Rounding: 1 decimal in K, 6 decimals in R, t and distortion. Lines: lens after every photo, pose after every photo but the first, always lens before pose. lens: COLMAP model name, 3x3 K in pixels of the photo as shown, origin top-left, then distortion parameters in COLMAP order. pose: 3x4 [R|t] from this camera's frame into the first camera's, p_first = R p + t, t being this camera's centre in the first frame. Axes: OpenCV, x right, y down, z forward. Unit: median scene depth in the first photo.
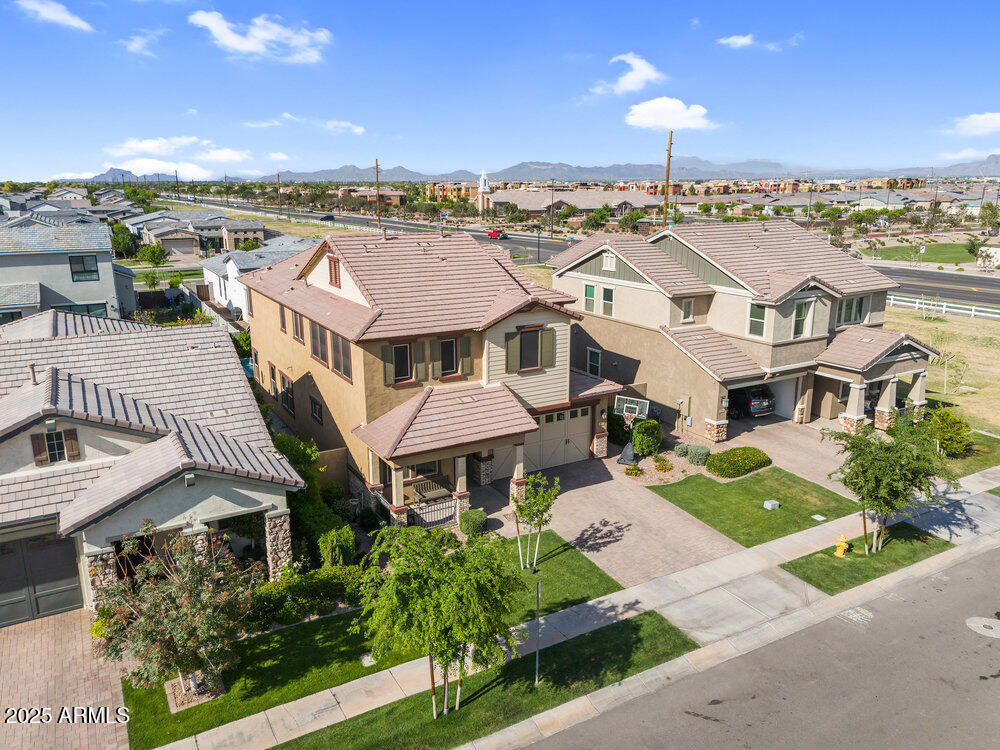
lens RADIAL K [[737.9, 0, 504.1], [0, 737.9, 373.2], [0, 0, 1]] dist [0.059567, -0.046213]
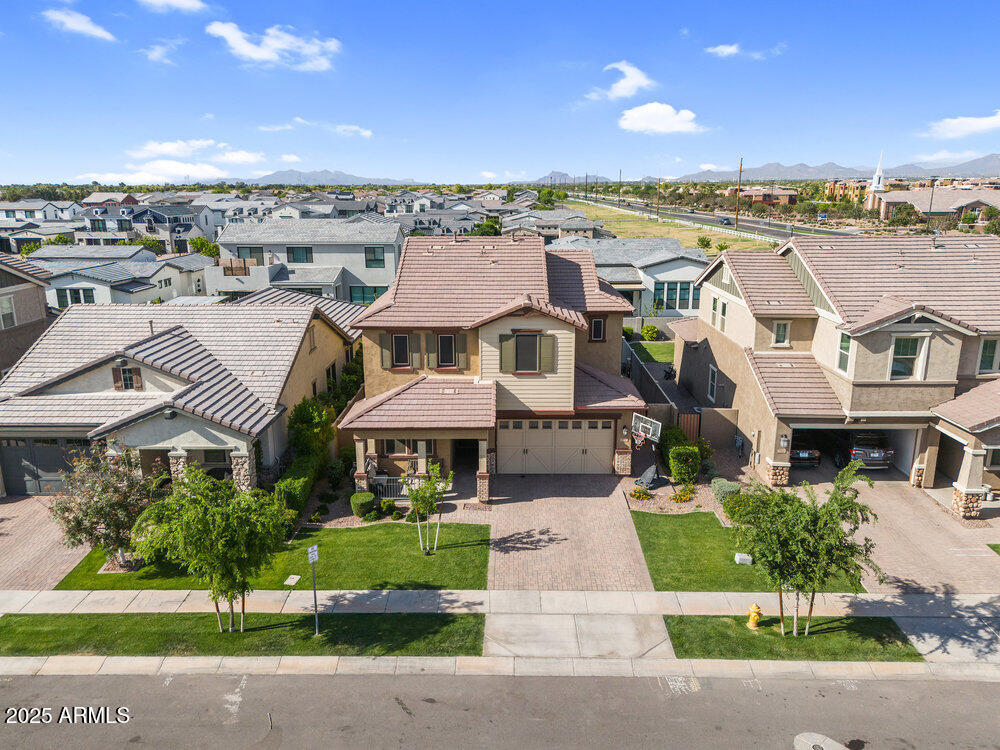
lens RADIAL K [[737.9, 0, 502.3], [0, 737.9, 375.8], [0, 0, 1]] dist [0.059567, -0.046213]
pose [[0.860597, 0.125611, -0.493553, 0.535329], [-0.123529, 0.991651, 0.036984, -0.035634], [0.494078, 0.029140, 0.868929, 0.093223]]
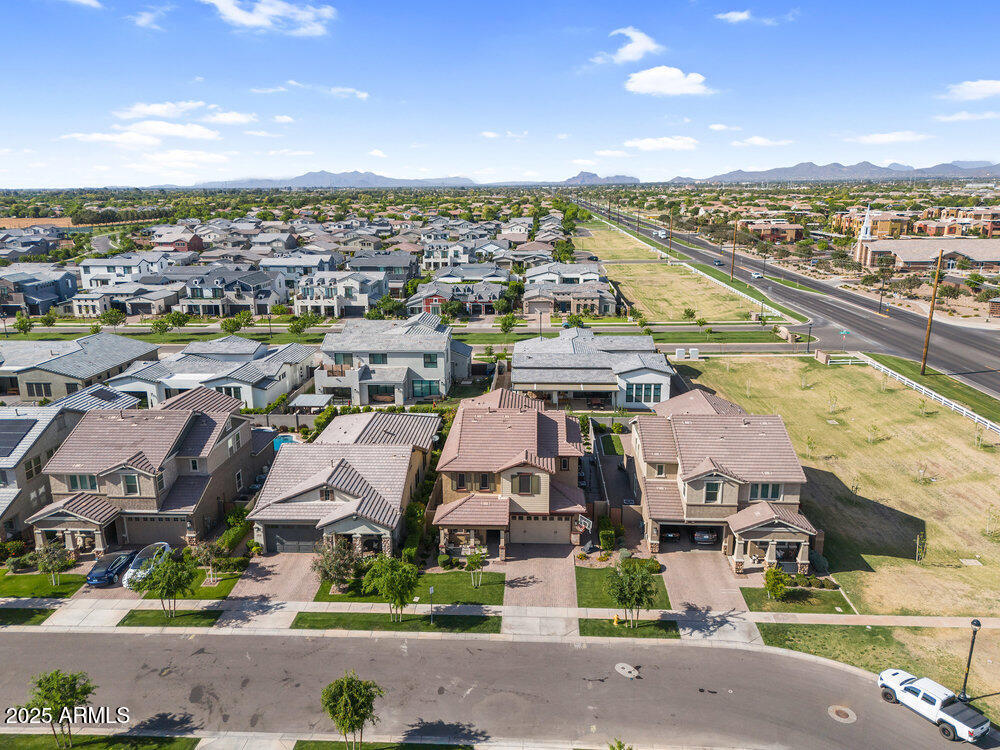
lens RADIAL K [[737.9, 0, 504.1], [0, 737.9, 372.0], [0, 0, 1]] dist [0.059567, -0.046213]
pose [[0.842194, 0.129126, -0.523485, 1.052959], [-0.129908, 0.990893, 0.035421, -0.420279], [0.523291, 0.038174, 0.851299, -0.812529]]
